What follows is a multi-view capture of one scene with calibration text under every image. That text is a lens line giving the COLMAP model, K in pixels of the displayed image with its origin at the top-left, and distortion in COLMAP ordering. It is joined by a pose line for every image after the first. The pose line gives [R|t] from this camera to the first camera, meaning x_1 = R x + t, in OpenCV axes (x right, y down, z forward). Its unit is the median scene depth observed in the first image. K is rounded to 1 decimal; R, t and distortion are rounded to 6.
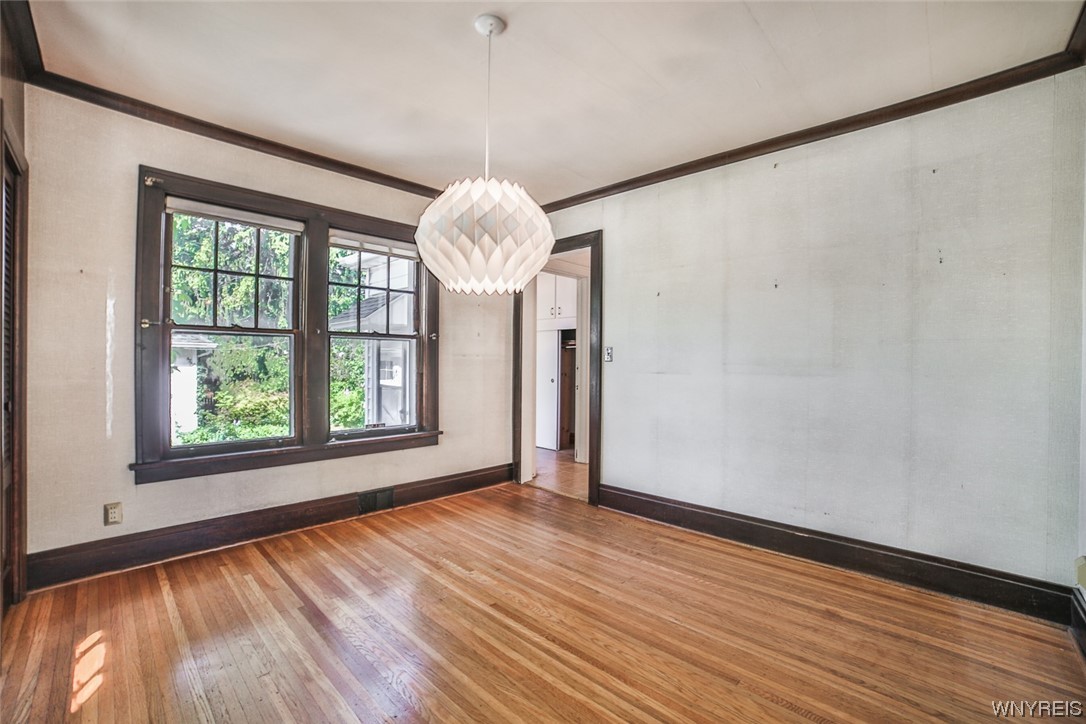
lens RADIAL K [[462.2, 0, 543.0], [0, 462.2, 362.0], [0, 0, 1]] dist [-0.115149, 0.040130]
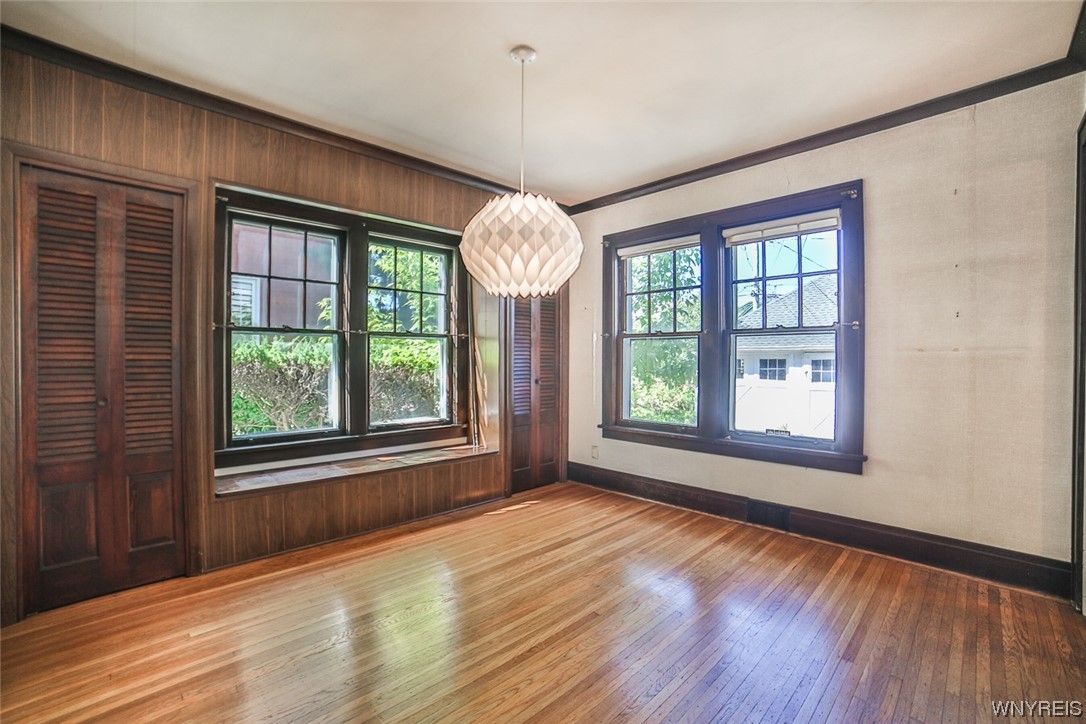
lens RADIAL K [[462.2, 0, 543.0], [0, 462.2, 362.0], [0, 0, 1]] dist [-0.115149, 0.040130]
pose [[-0.030603, -0.002547, -0.999528, 0.622320], [-0.004817, 0.999986, -0.002401, 0.009449], [0.999520, 0.004742, -0.030615, 0.679435]]
